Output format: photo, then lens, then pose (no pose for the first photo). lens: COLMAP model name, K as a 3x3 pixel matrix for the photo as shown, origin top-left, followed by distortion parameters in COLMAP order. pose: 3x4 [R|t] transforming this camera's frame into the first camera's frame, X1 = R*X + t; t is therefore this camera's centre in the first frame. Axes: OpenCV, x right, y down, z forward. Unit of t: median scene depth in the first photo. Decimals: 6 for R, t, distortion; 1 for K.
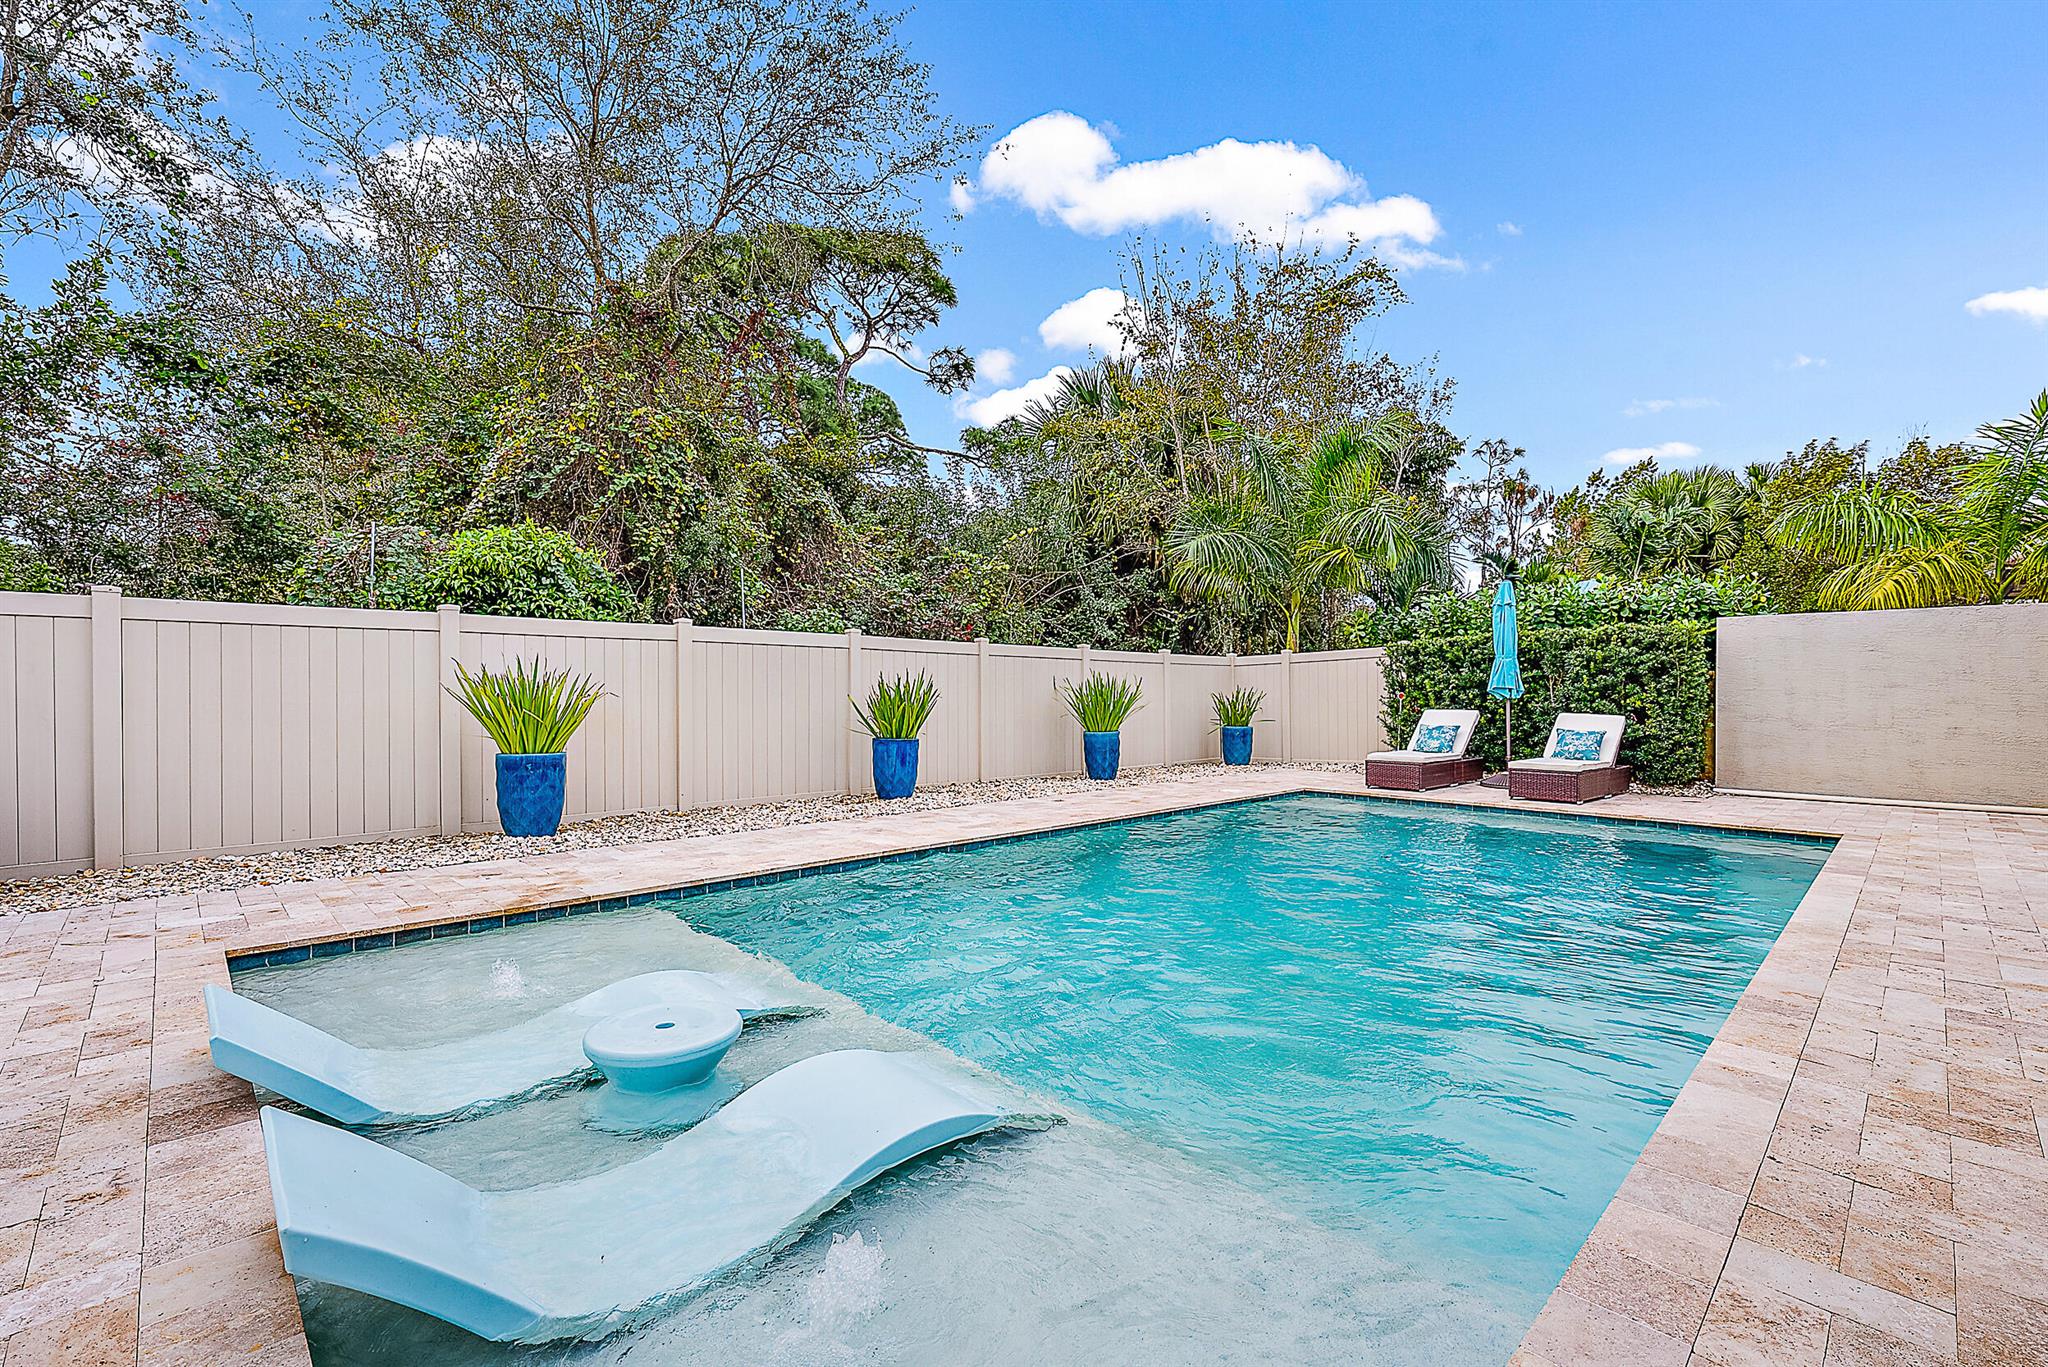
lens RADIAL K [[873.6, 0, 1029.6], [0, 873.6, 695.5], [0, 0, 1]] dist [0.002253, -0.000016]
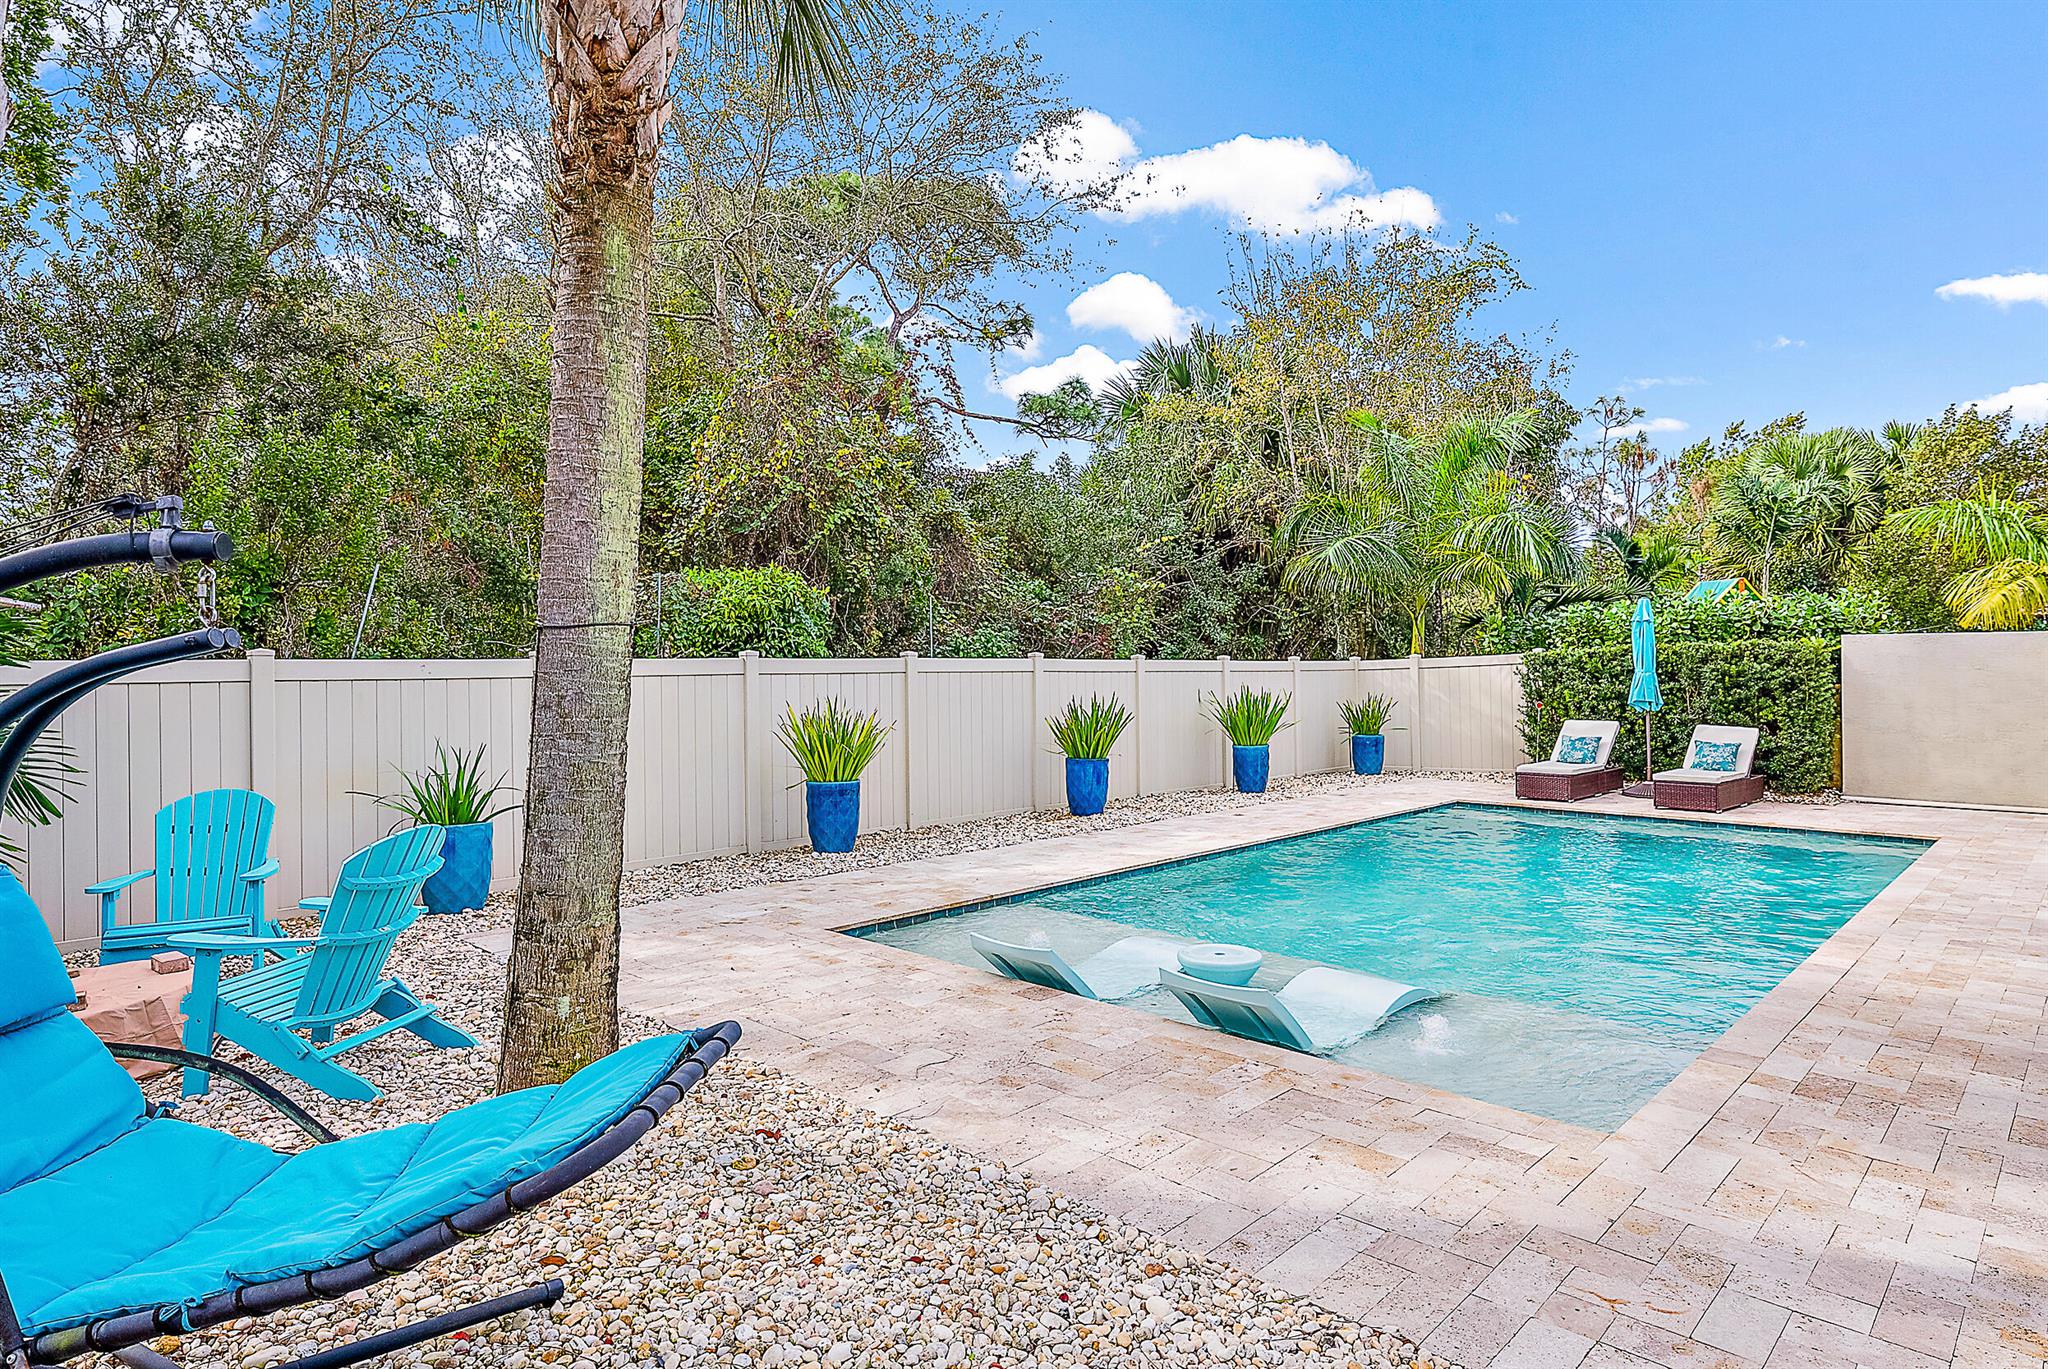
lens RADIAL K [[1139.4, 0, 1030.9], [0, 1139.4, 658.7], [0, 0, 1]] dist [0.002024, 0.000480]
pose [[0.999505, -0.007217, 0.030632, -0.222220], [0.007562, 0.999909, -0.011176, -0.048076], [-0.030548, 0.011402, 0.999468, -0.326251]]
